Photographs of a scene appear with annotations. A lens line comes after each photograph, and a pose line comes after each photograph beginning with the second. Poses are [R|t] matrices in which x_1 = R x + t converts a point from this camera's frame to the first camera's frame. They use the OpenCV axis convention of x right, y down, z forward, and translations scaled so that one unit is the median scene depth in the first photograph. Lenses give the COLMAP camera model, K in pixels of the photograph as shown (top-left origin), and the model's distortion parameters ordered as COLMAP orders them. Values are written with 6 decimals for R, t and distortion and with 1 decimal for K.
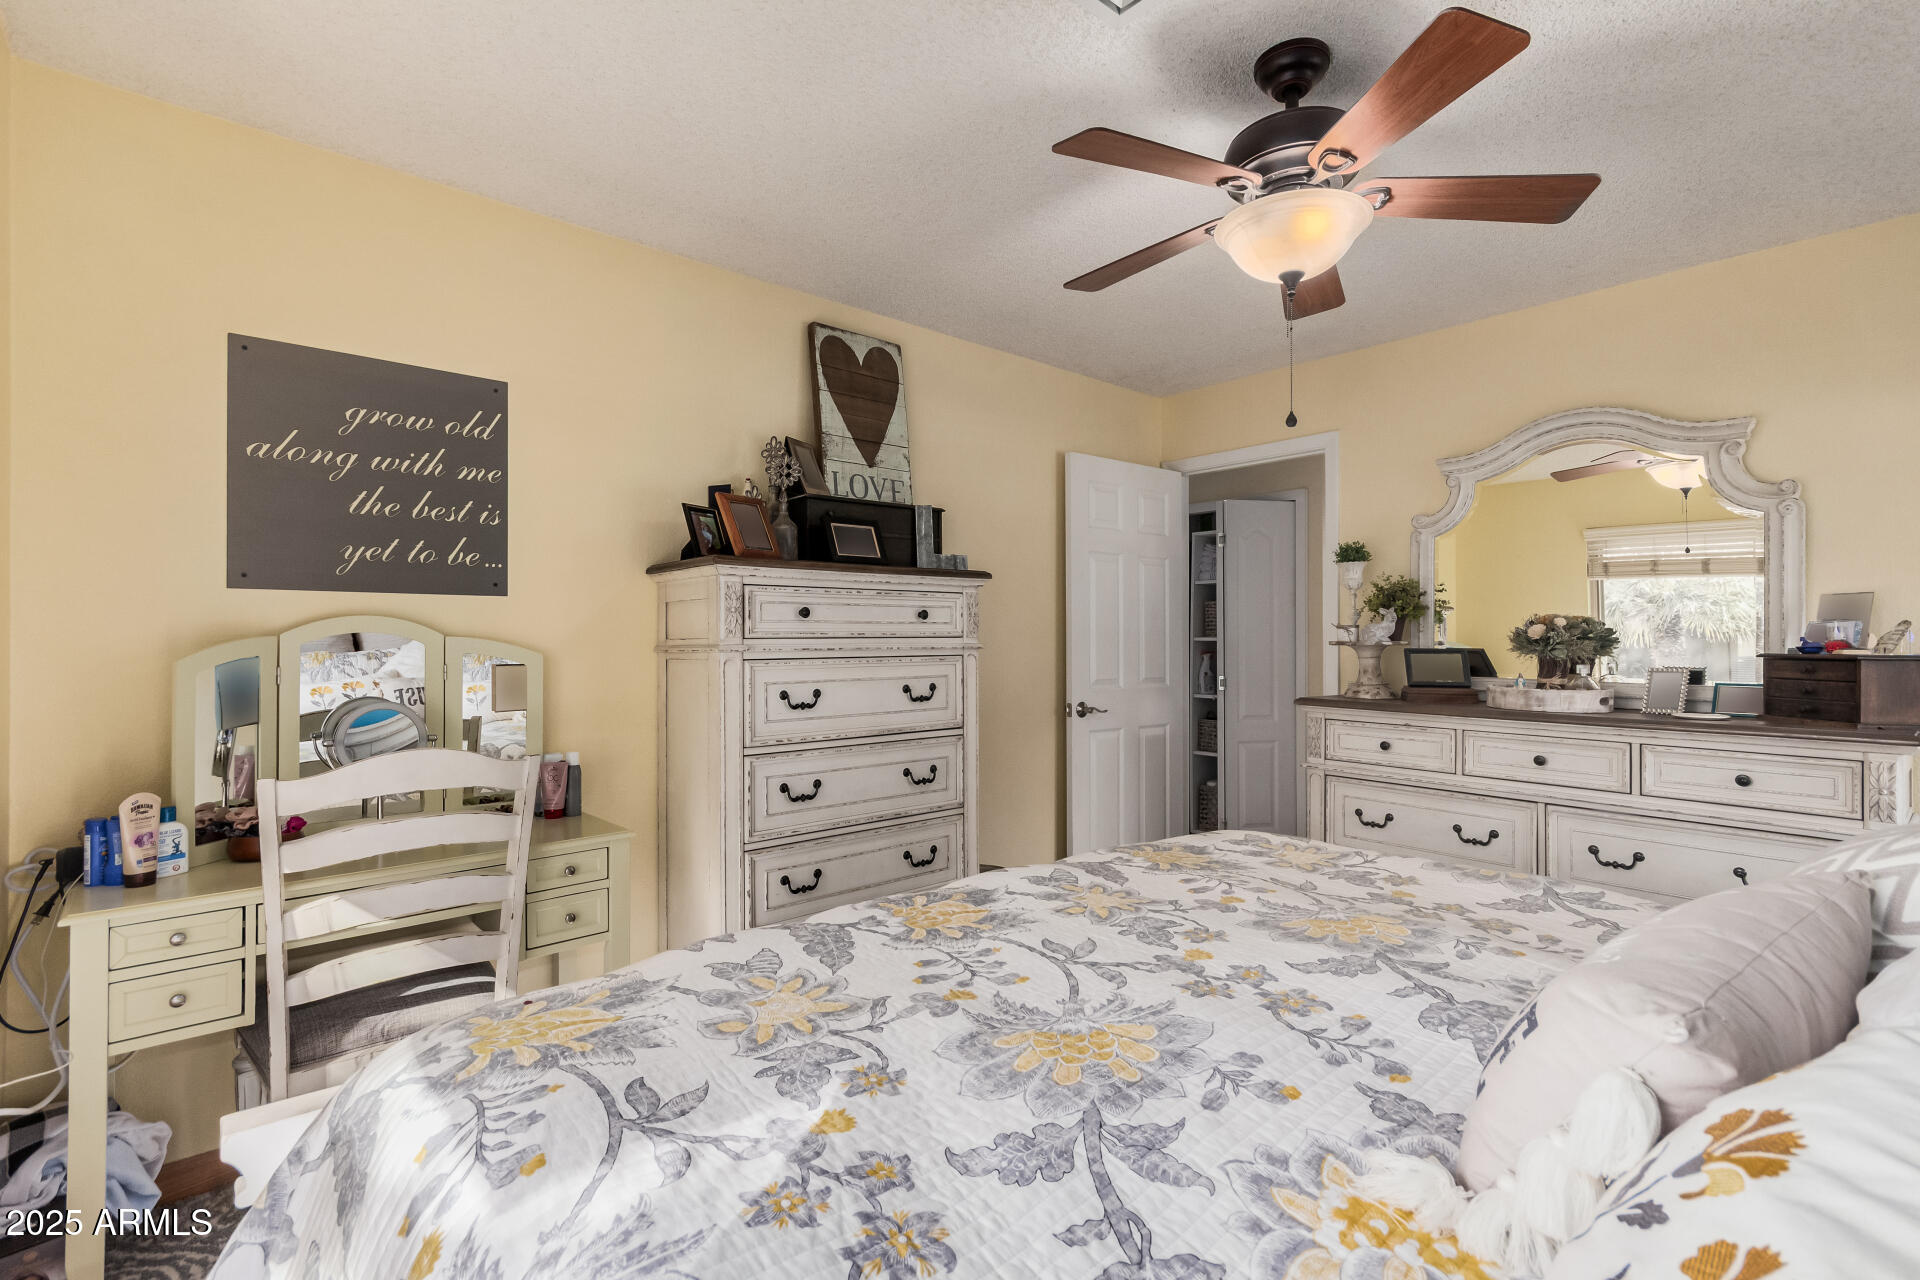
lens RADIAL K [[884.0, 0, 968.6], [0, 884.0, 645.1], [0, 0, 1]] dist [0.000899, 0.001088]
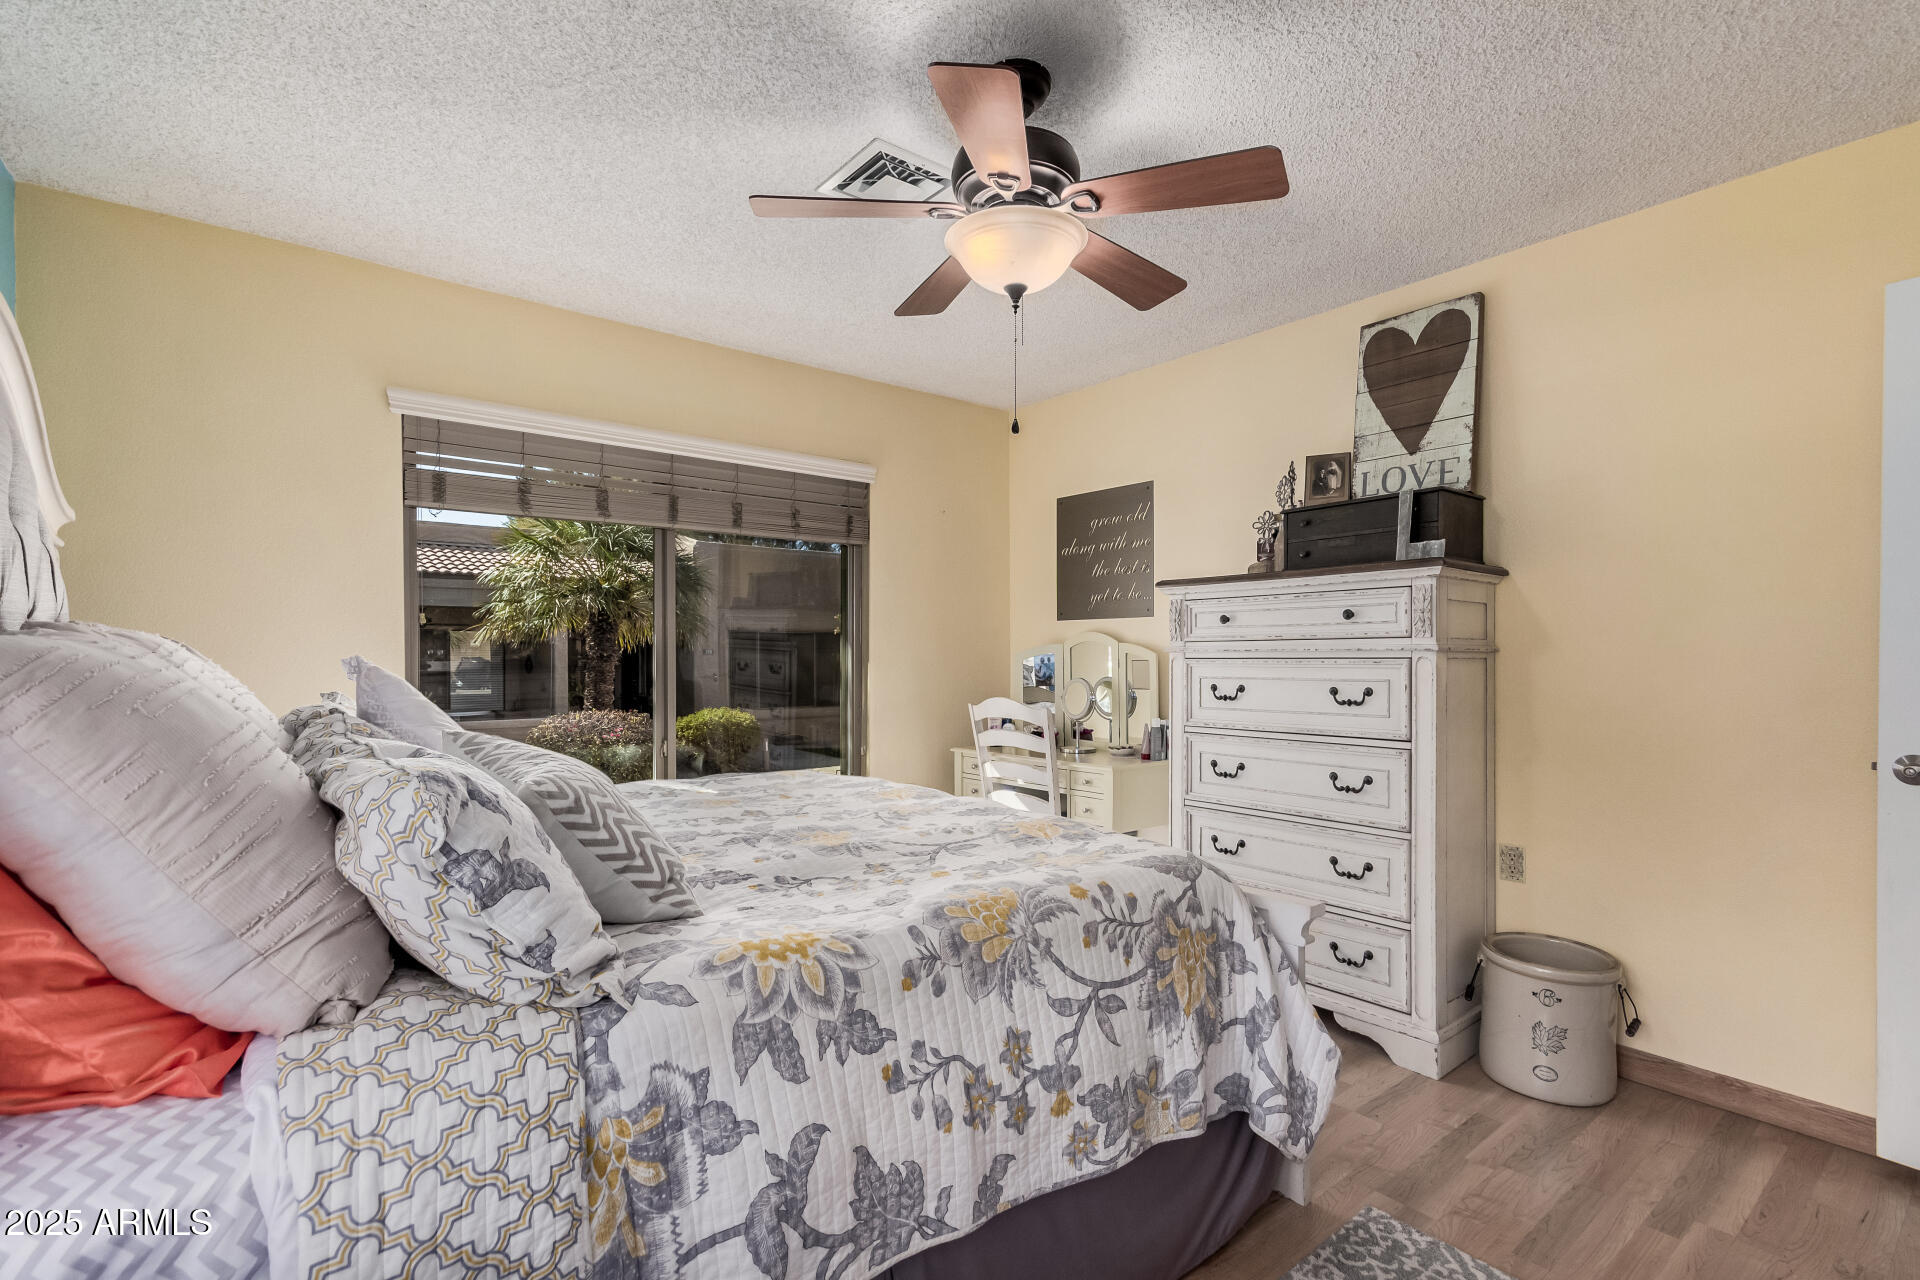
lens RADIAL K [[892.6, 0, 959.3], [0, 892.6, 661.7], [0, 0, 1]] dist [0.010177, 0.000452]
pose [[-0.044946, 0.011958, -0.998918, 1.009371], [-0.003241, 0.999921, 0.012116, 0.006660], [0.998984, 0.003782, -0.044904, 0.679329]]
